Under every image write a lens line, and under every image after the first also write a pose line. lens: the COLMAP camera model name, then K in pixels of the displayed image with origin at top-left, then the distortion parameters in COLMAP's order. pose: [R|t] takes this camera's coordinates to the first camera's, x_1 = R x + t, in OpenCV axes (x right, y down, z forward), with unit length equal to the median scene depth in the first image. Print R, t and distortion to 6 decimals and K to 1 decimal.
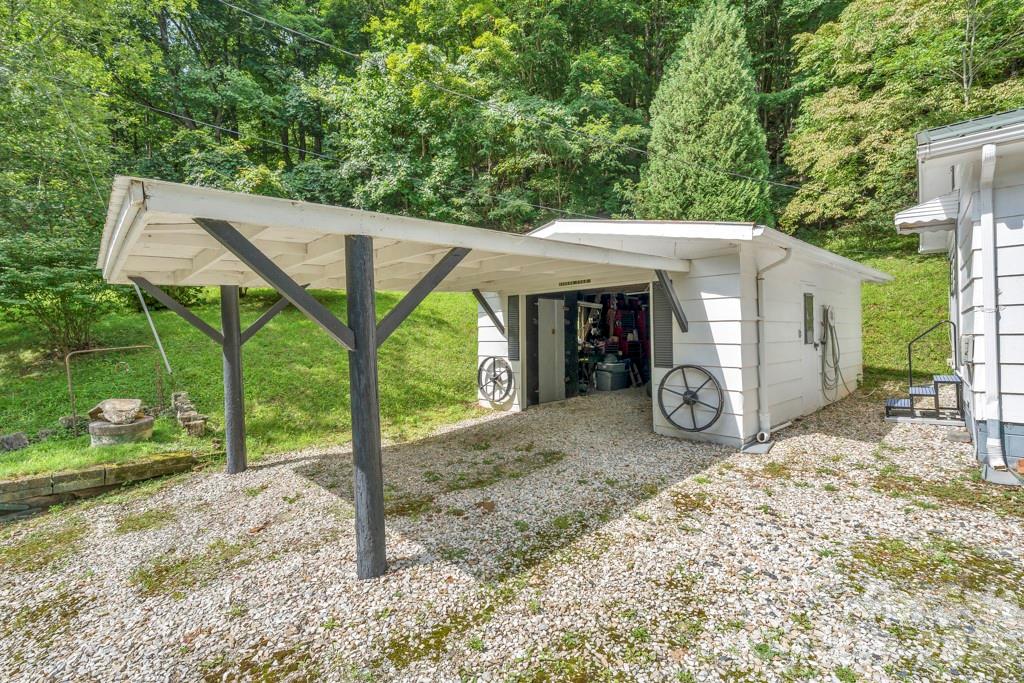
lens RADIAL K [[467.0, 0, 502.5], [0, 467.0, 332.6], [0, 0, 1]] dist [-0.000469, 0.000151]
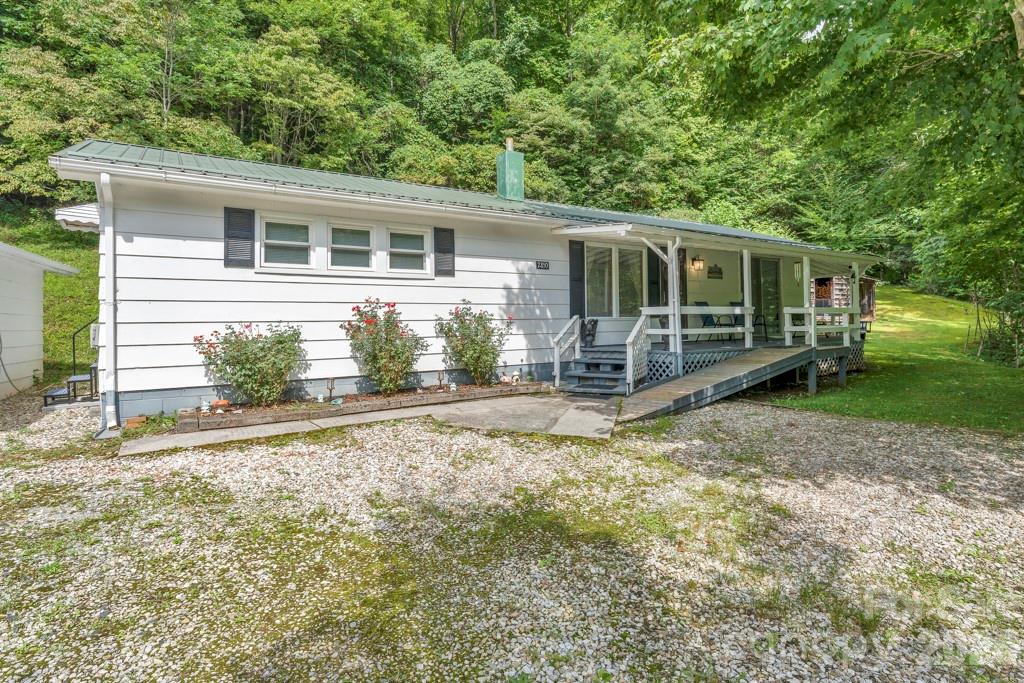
lens RADIAL K [[522.9, 0, 513.1], [0, 522.9, 313.4], [0, 0, 1]] dist [-0.002242, -0.000533]
pose [[0.235195, 0.025969, 0.971601, -0.050067], [0.006075, 0.999584, -0.028188, 0.019108], [-0.971929, 0.012532, 0.234940, -0.298551]]
